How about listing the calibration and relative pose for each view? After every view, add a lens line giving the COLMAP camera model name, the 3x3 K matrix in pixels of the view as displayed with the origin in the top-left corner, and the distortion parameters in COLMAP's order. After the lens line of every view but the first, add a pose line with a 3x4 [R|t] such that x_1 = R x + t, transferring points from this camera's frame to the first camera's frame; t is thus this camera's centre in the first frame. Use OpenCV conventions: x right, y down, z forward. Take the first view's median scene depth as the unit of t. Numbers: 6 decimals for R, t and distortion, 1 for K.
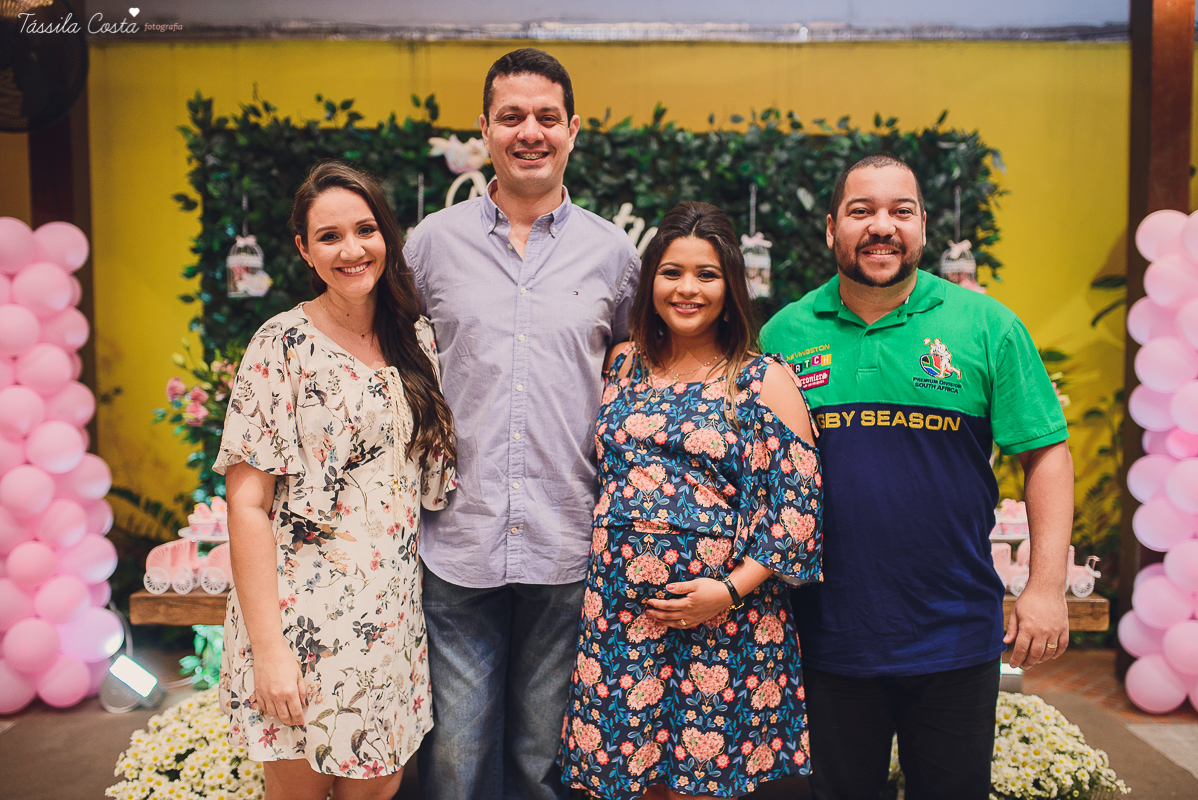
lens RADIAL K [[1155.7, 0, 596.4], [0, 1155.7, 400.4], [0, 0, 1]] dist [-0.065903, 0.104262]
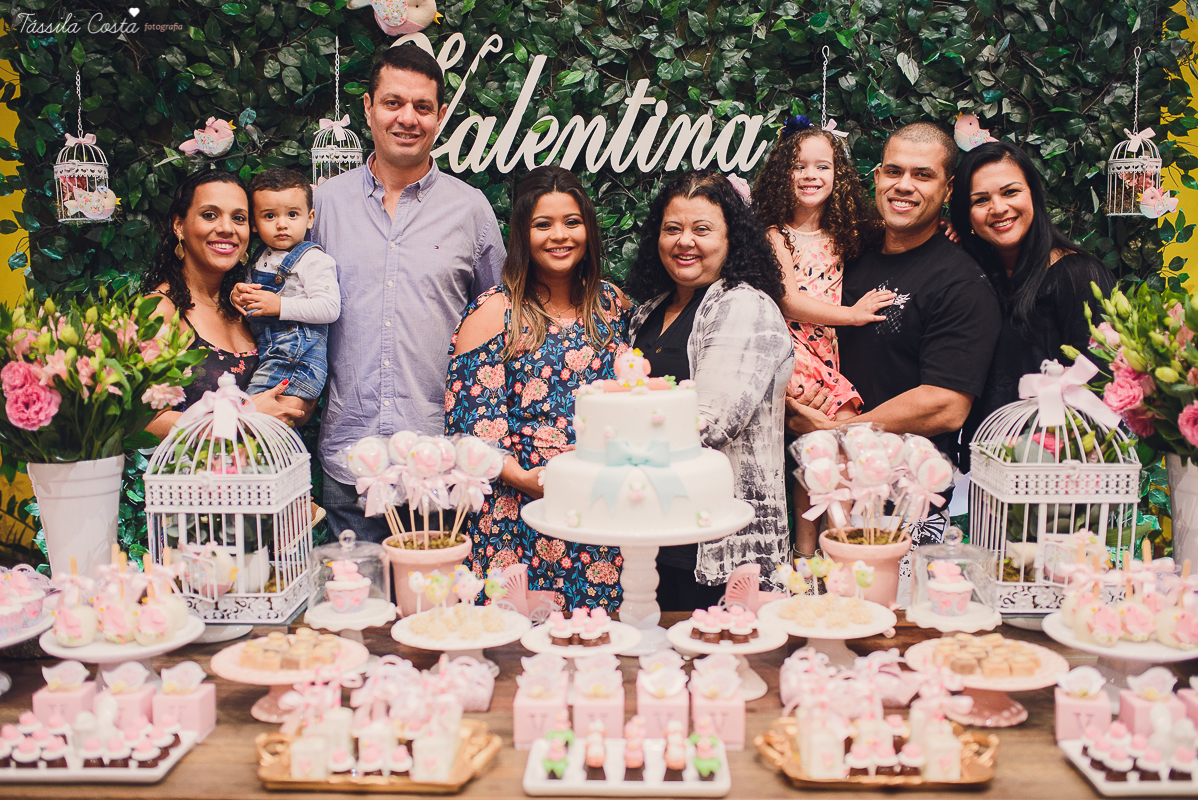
lens RADIAL K [[1172.3, 0, 596.7], [0, 1172.3, 396.8], [0, 0, 1]] dist [-0.079642, 0.146368]
pose [[0.999690, -0.008093, -0.023554, 0.013630], [0.009359, 0.998488, 0.054166, -0.021250], [0.023080, -0.054370, 0.998254, 0.307920]]
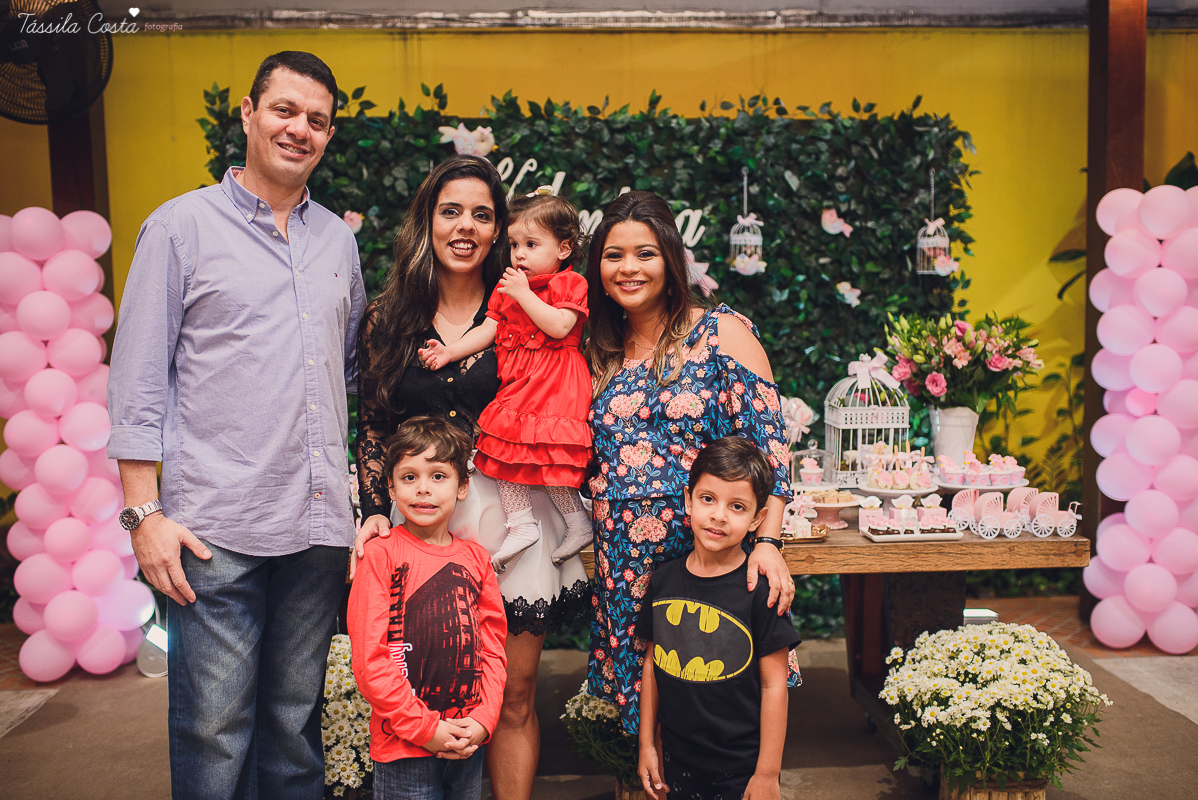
lens RADIAL K [[1155.7, 0, 596.4], [0, 1155.7, 400.4], [0, 0, 1]] dist [-0.065903, 0.104262]
pose [[0.998619, -0.019355, 0.048833, -0.056145], [0.018306, 0.999594, 0.021842, 0.002371], [-0.049236, -0.020917, 0.998568, -0.062692]]
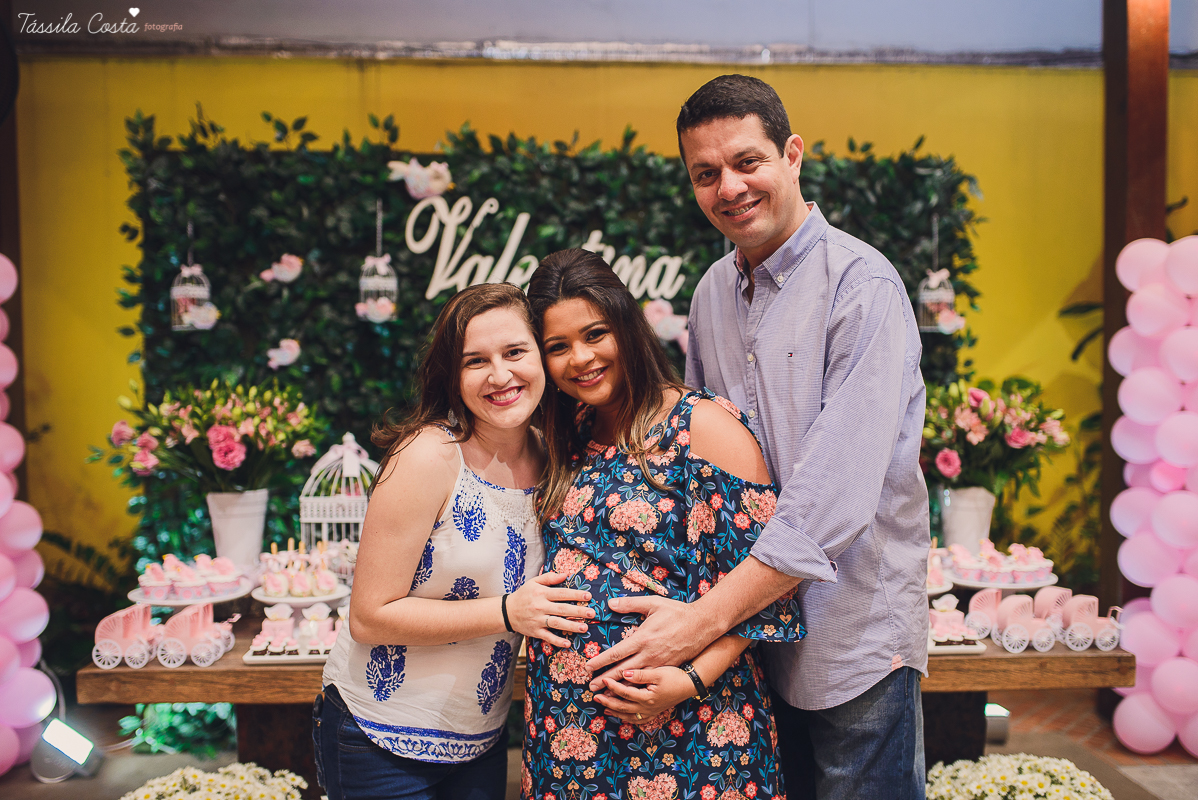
lens RADIAL K [[1155.7, 0, 596.4], [0, 1155.7, 400.4], [0, 0, 1]] dist [-0.065903, 0.104262]
pose [[0.997962, -0.007391, 0.063379, -0.035229], [0.008404, 0.999841, -0.015720, -0.015271], [-0.063253, 0.016220, 0.997866, 0.048398]]
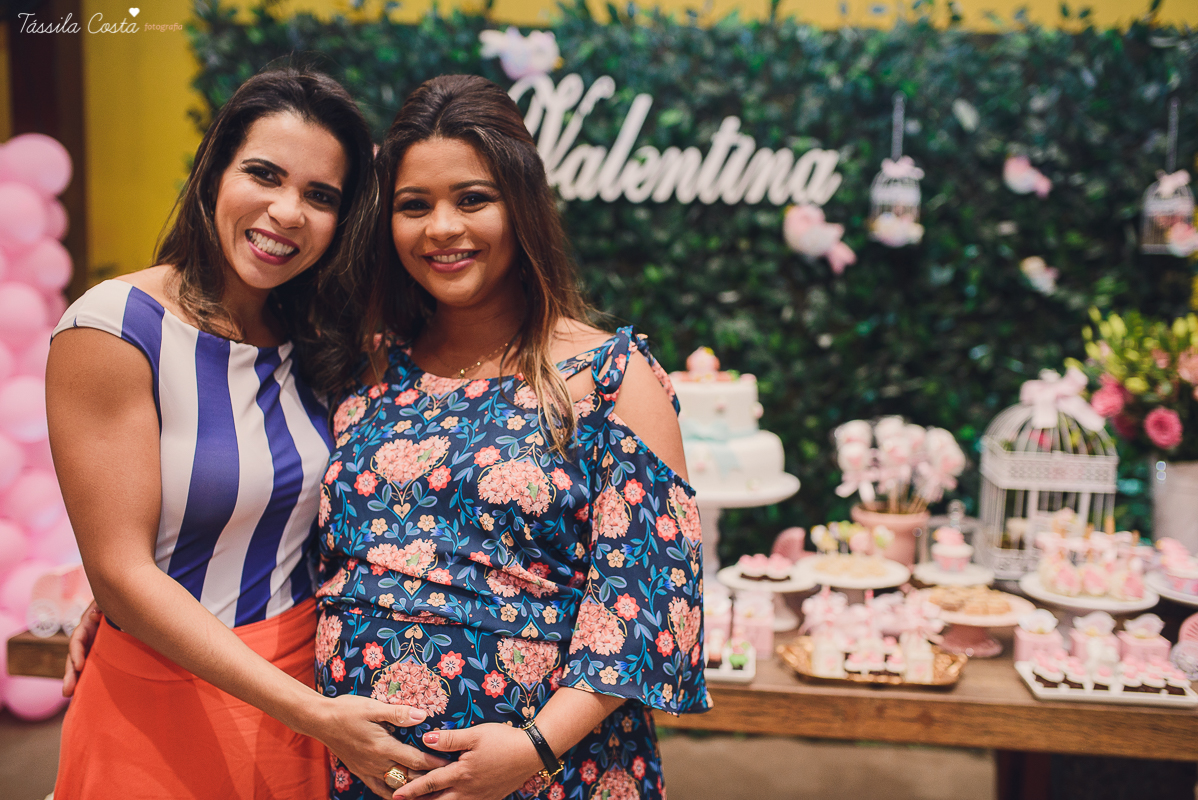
lens RADIAL K [[1148.4, 0, 611.9], [0, 1148.4, 404.3], [0, 0, 1]] dist [-0.061866, 0.091203]
pose [[0.993553, 0.032501, -0.108609, 0.036280], [-0.027631, 0.998557, 0.046052, -0.011101], [0.109949, -0.042754, 0.993017, 0.214159]]
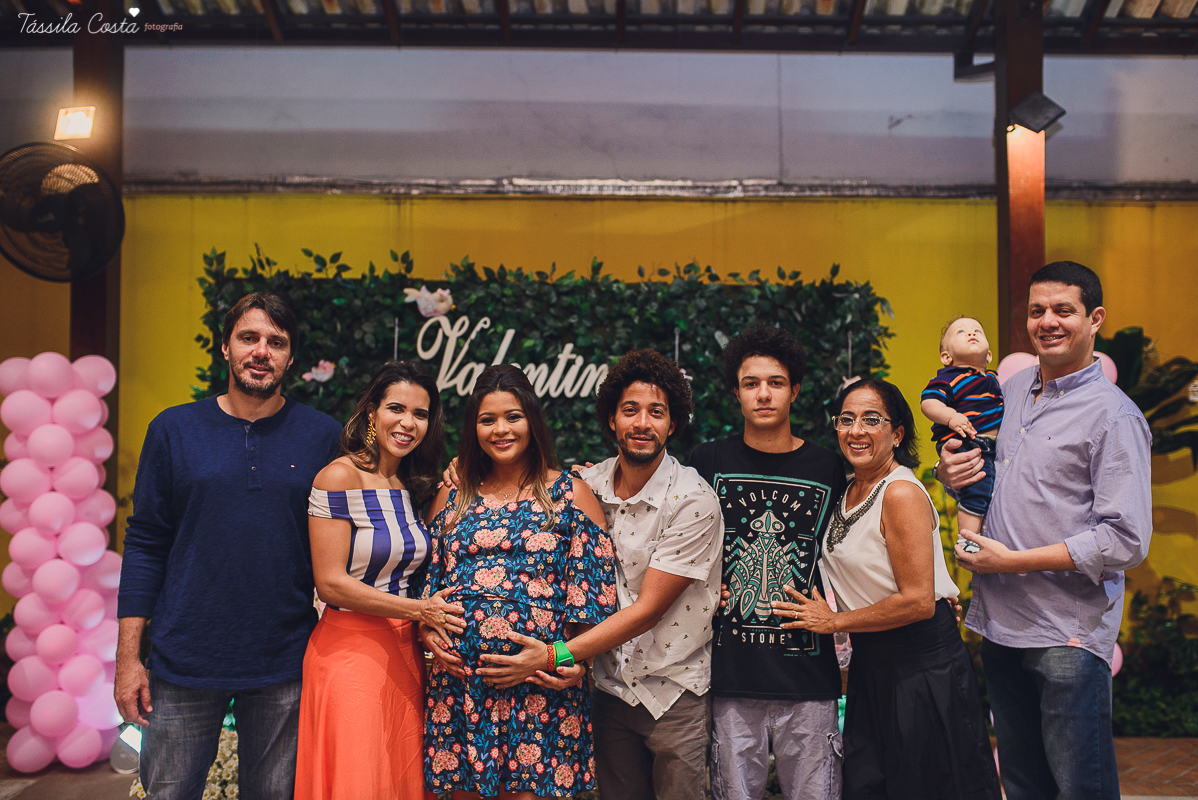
lens RADIAL K [[1186.8, 0, 599.2], [0, 1186.8, 400.2], [0, 0, 1]] dist [-0.065279, 0.109798]
pose [[0.999903, 0.008343, -0.011168, 0.071292], [-0.009305, 0.995984, -0.089050, -0.003757], [0.010381, 0.089145, 0.995965, -0.209664]]
